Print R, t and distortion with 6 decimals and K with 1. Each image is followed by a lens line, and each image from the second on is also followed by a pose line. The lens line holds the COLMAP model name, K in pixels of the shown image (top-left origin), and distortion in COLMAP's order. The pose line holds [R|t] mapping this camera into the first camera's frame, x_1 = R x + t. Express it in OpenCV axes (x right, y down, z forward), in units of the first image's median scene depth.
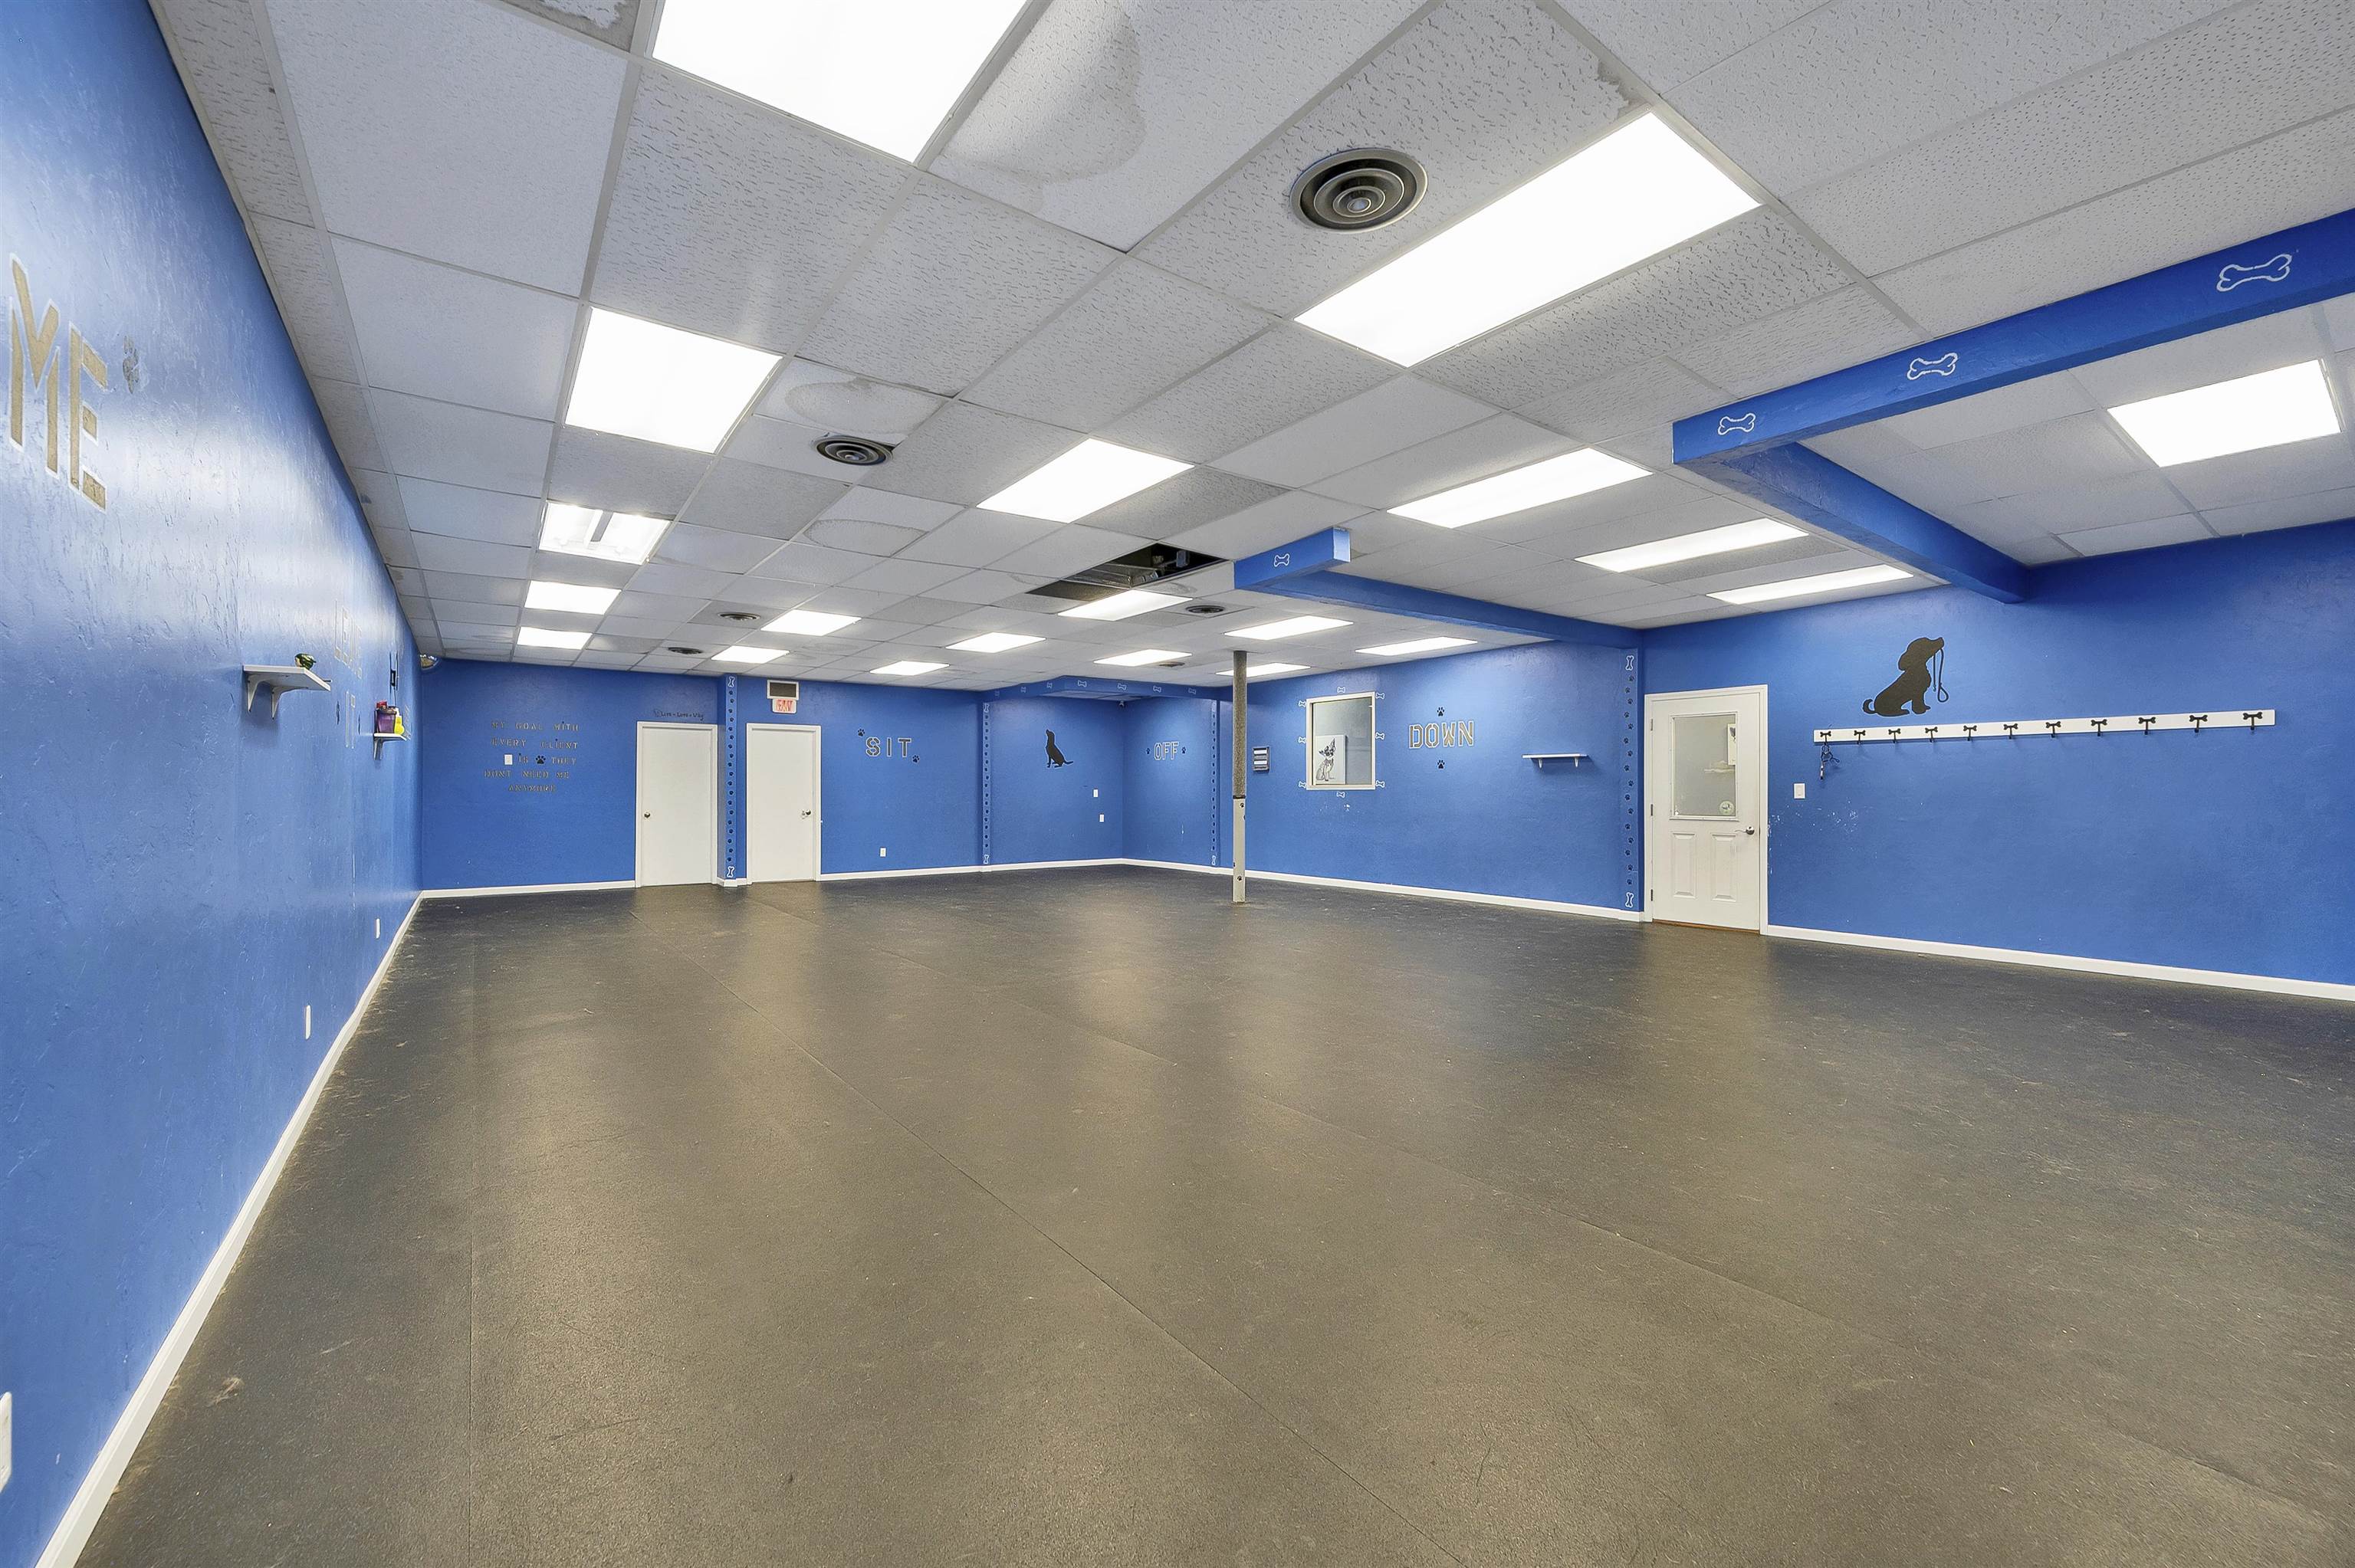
lens RADIAL K [[953.1, 0, 1177.5], [0, 953.1, 784.0], [0, 0, 1]] dist [0.000480, -0.000310]
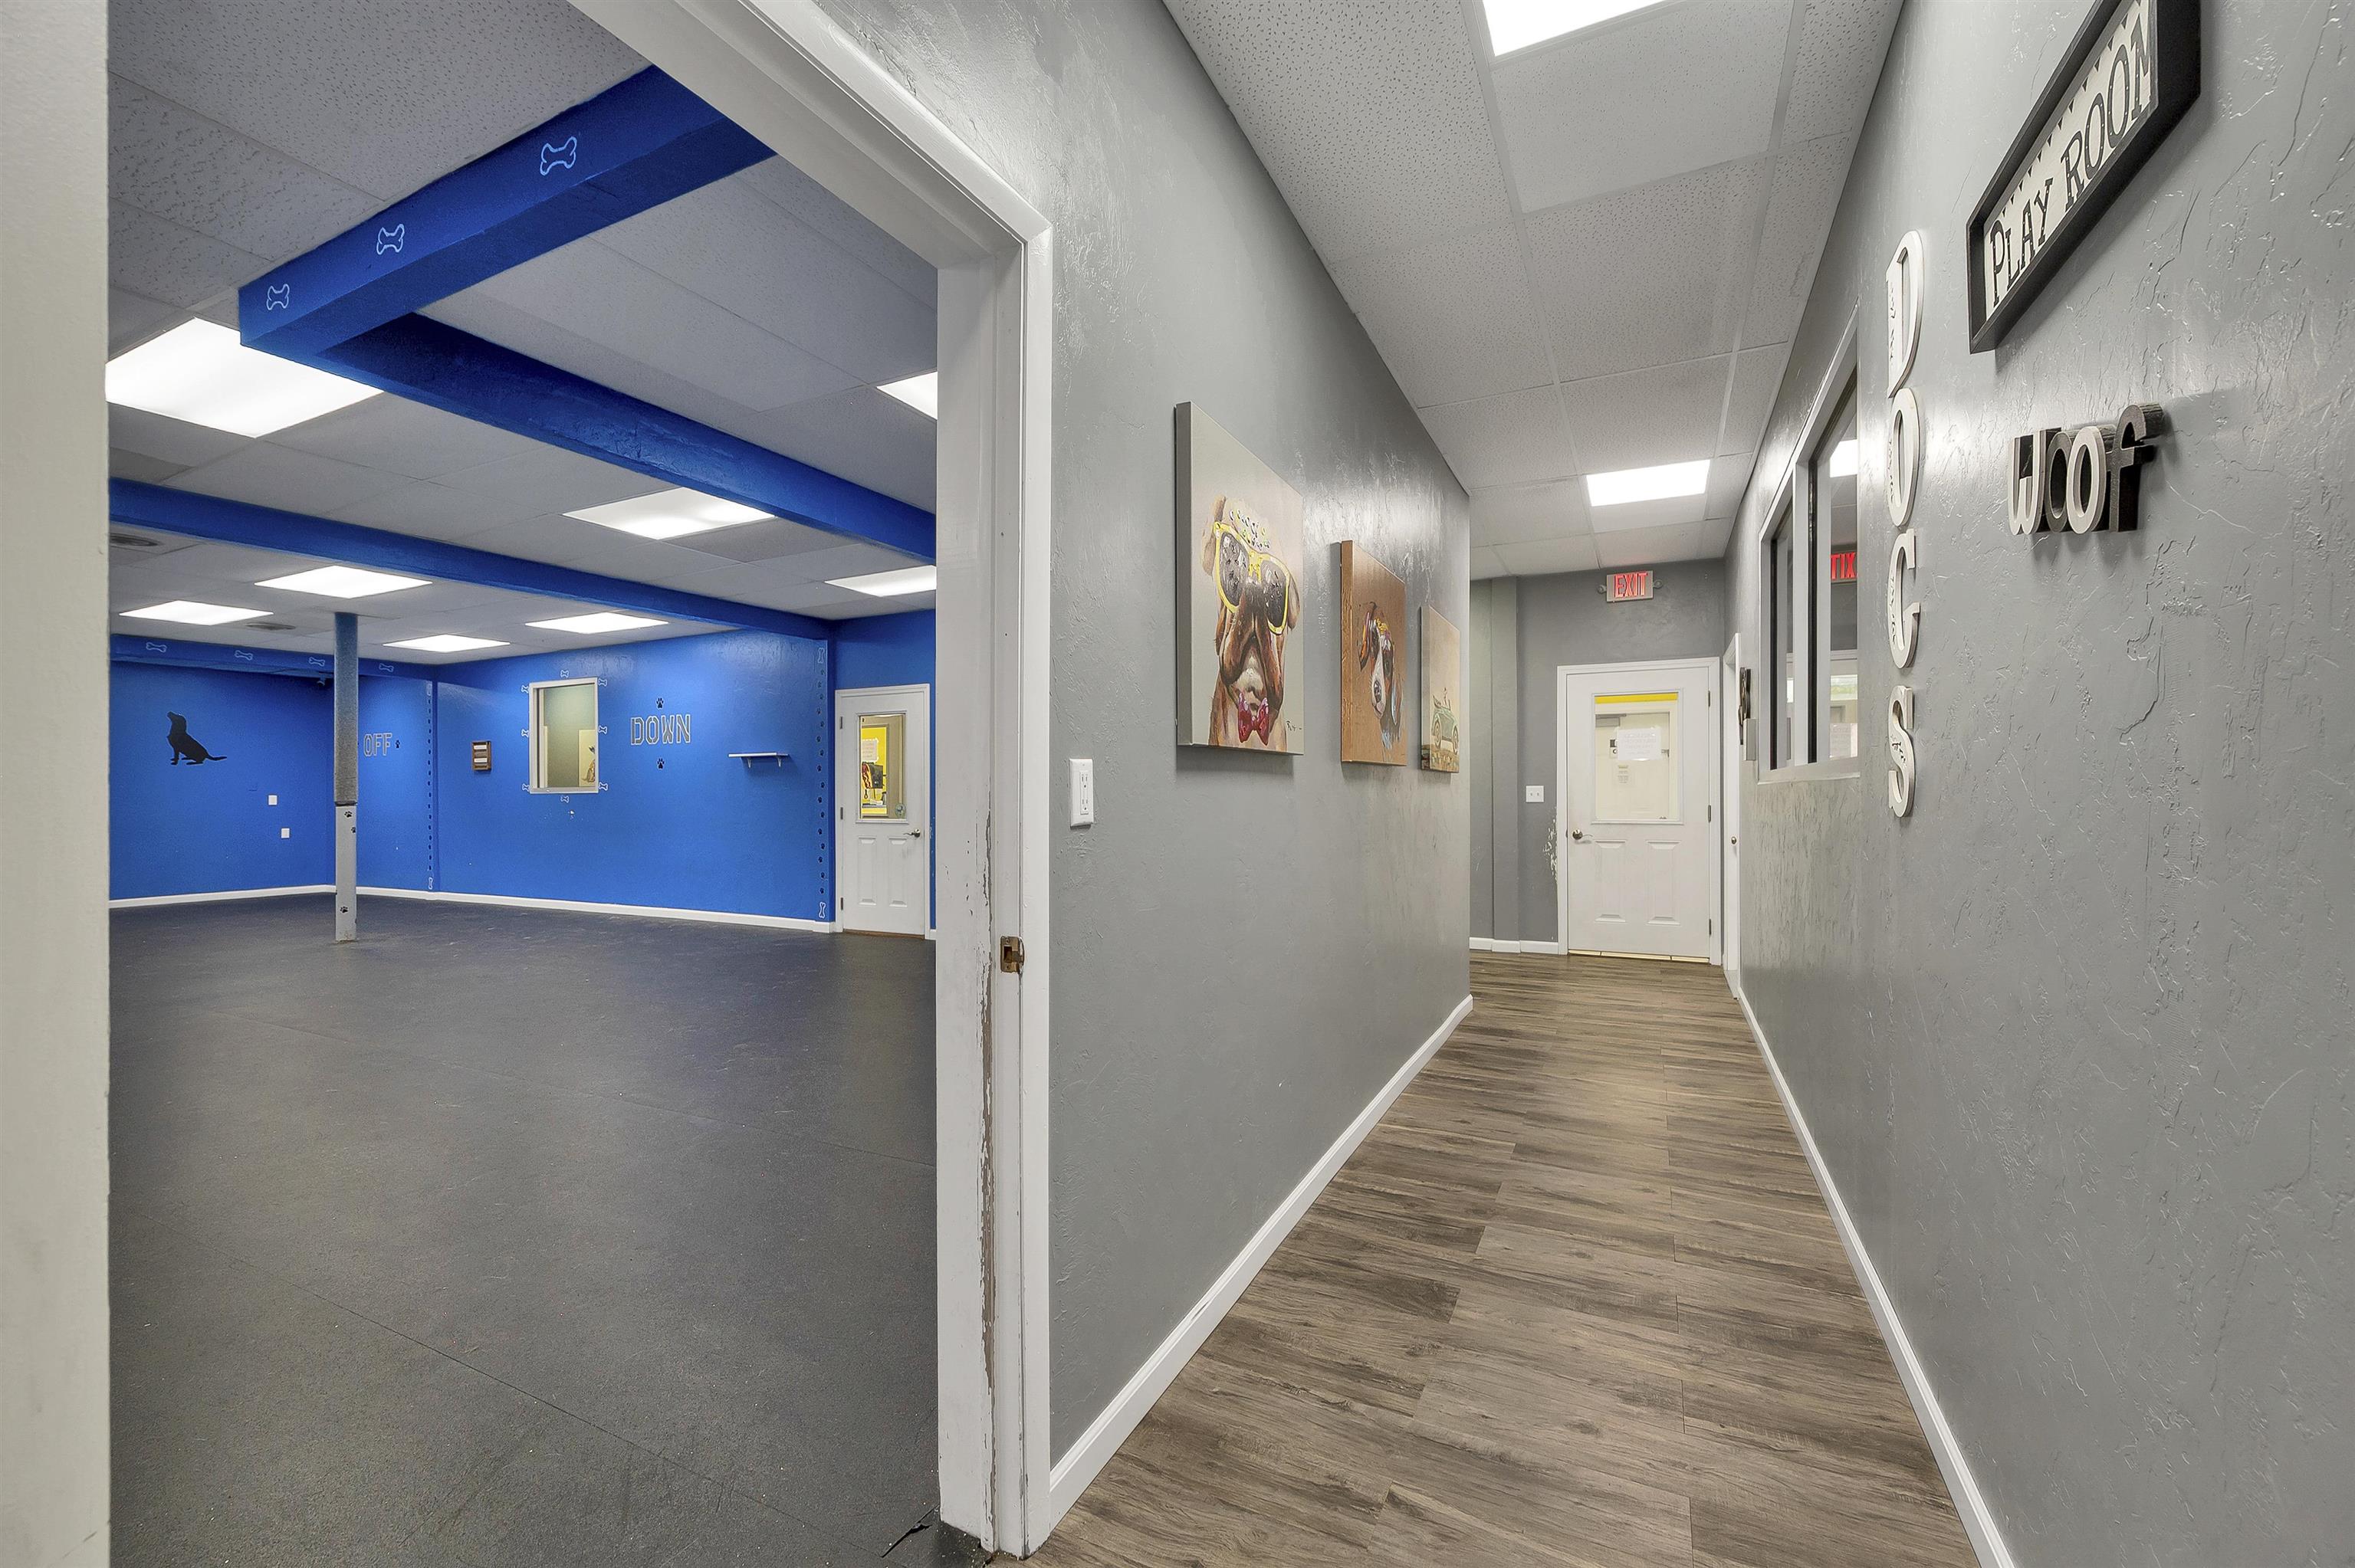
lens RADIAL K [[953.1, 0, 1177.5], [0, 953.1, 784.0], [0, 0, 1]] dist [0.000480, -0.000310]
pose [[0.892562, -0.002637, 0.450918, 0.349895], [0.003380, 0.999994, -0.000843, 0.000667], [-0.450913, 0.002276, 0.892565, 0.013702]]
